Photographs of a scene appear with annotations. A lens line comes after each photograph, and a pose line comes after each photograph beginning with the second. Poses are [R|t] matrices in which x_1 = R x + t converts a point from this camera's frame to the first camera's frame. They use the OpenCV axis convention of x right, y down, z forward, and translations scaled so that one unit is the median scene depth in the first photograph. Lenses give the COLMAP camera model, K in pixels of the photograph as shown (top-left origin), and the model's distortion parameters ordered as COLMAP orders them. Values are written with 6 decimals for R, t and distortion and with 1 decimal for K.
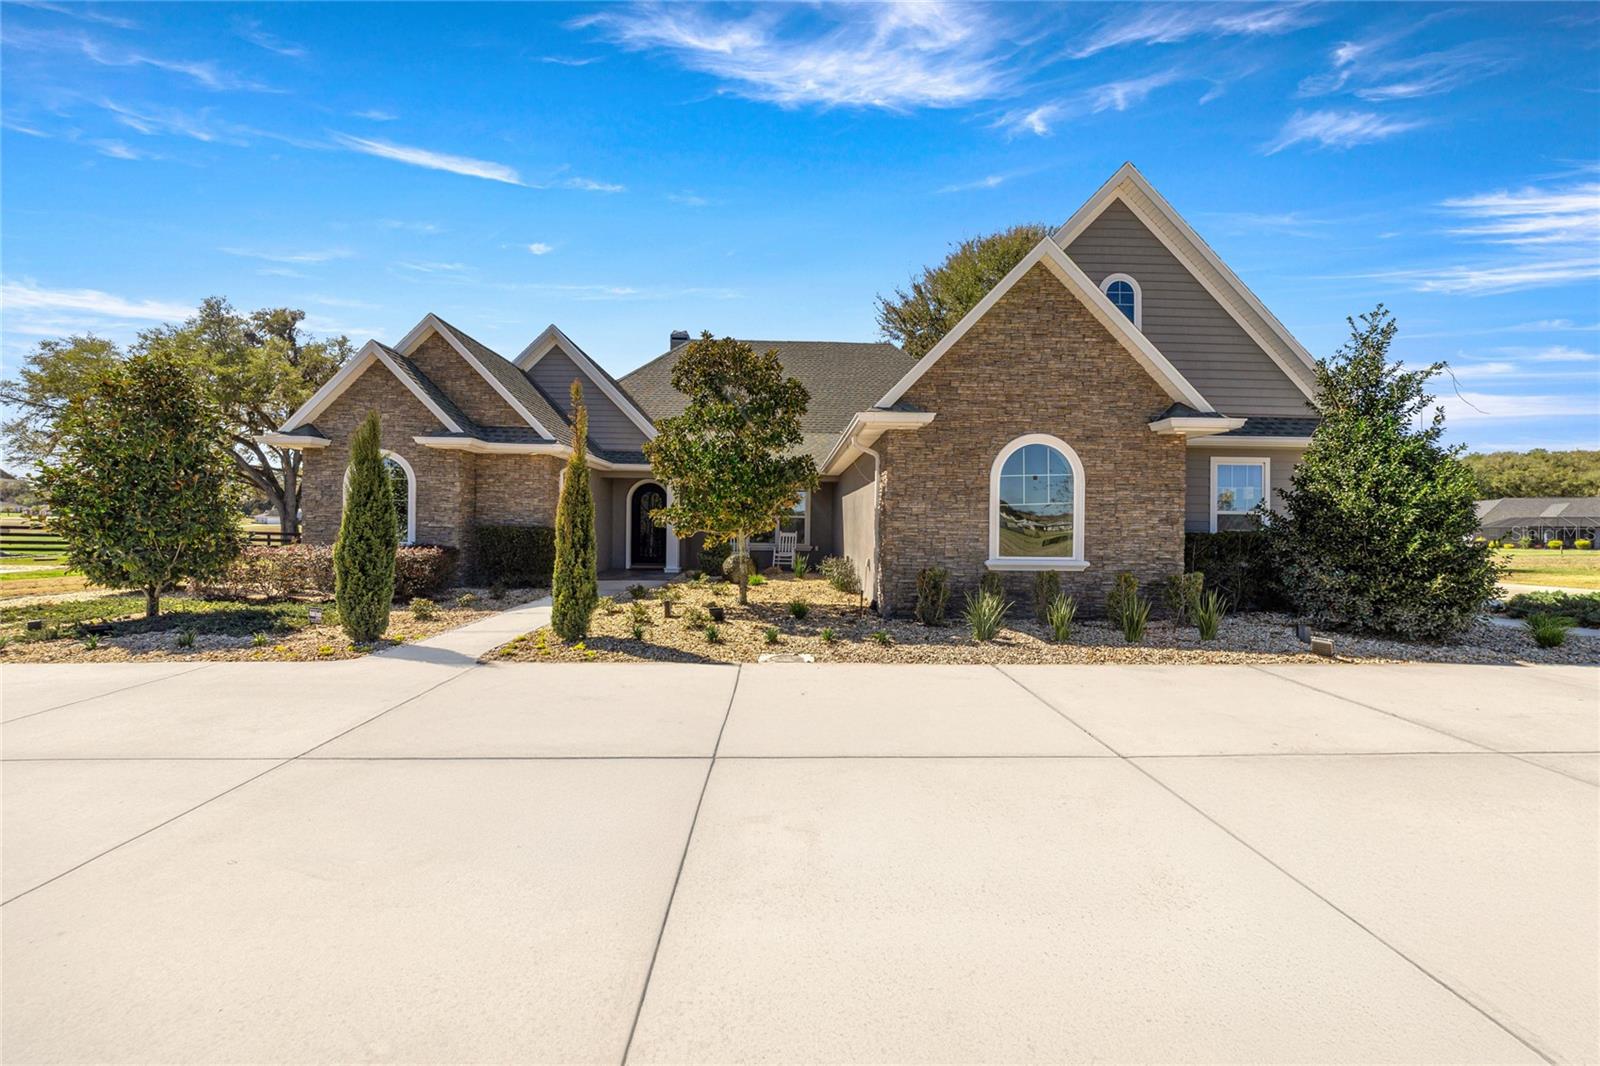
lens RADIAL K [[616.1, 0, 800.0], [0, 616.1, 533.0], [0, 0, 1]] dist [-0.001747, -0.000243]
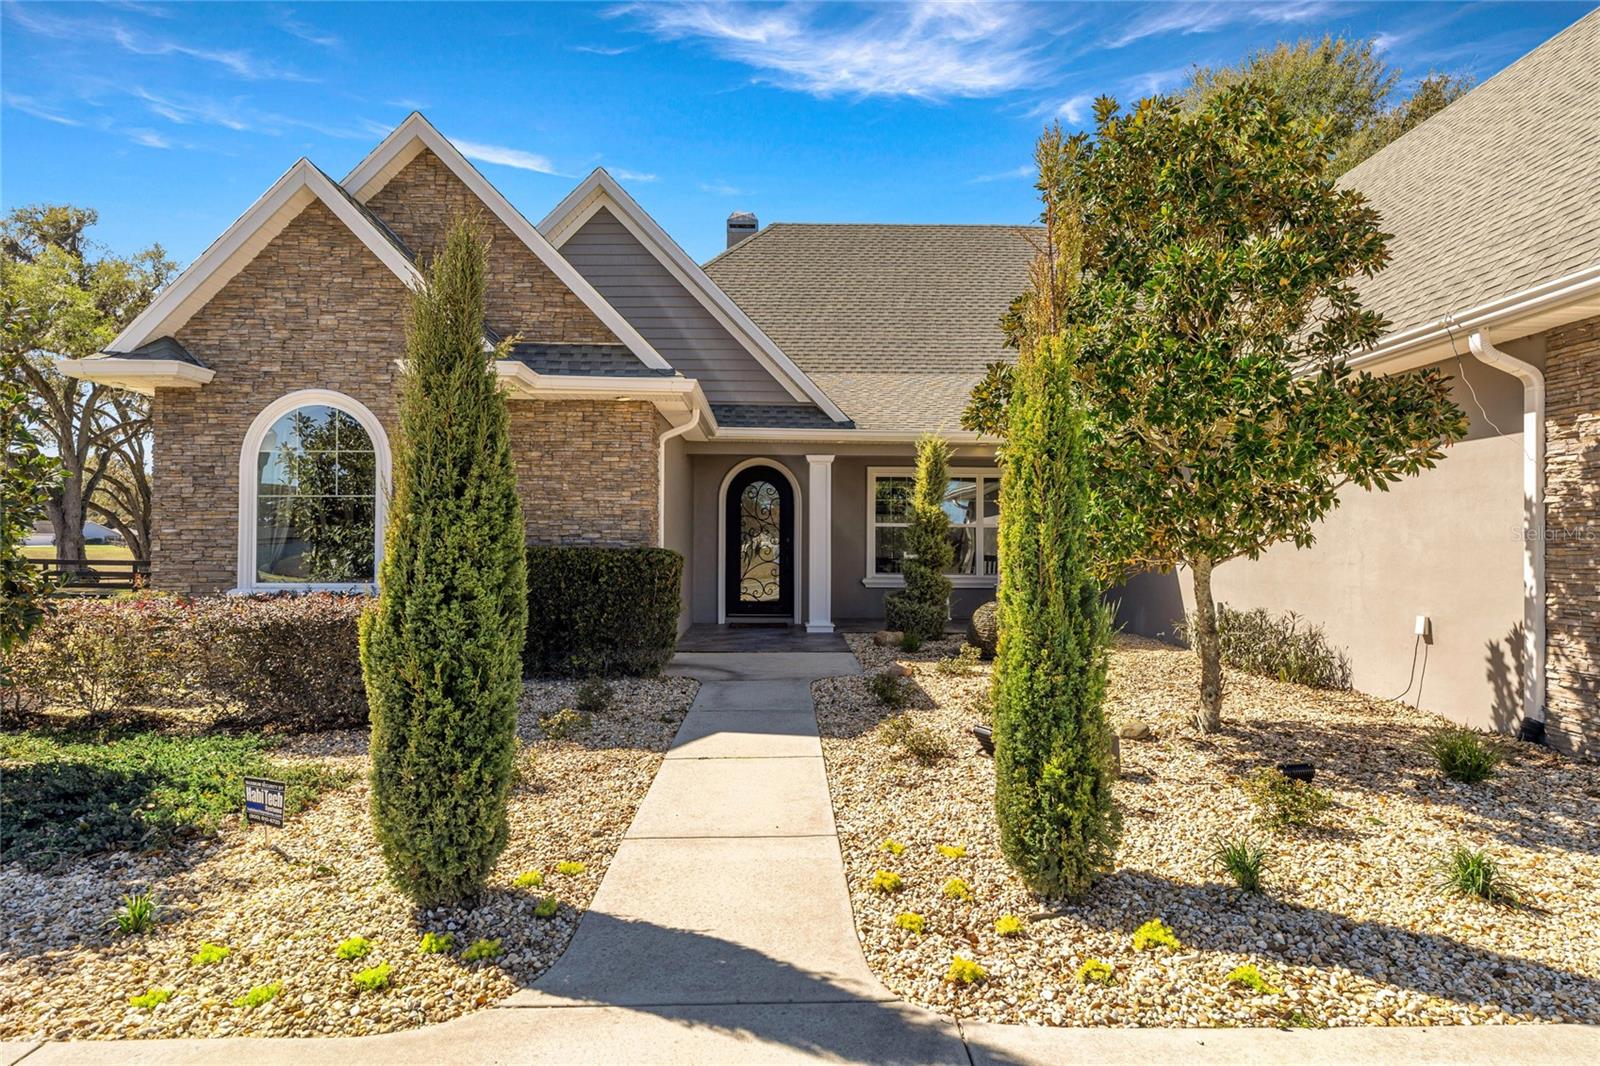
lens RADIAL K [[902.9, 0, 800.0], [0, 902.9, 533.0], [0, 0, 1]] dist [0.000304, 0.001035]
pose [[0.999963, -0.007688, -0.003888, -0.291432], [0.007603, 0.999743, -0.021377, -0.006654], [0.004051, 0.021347, 0.999764, 0.289773]]
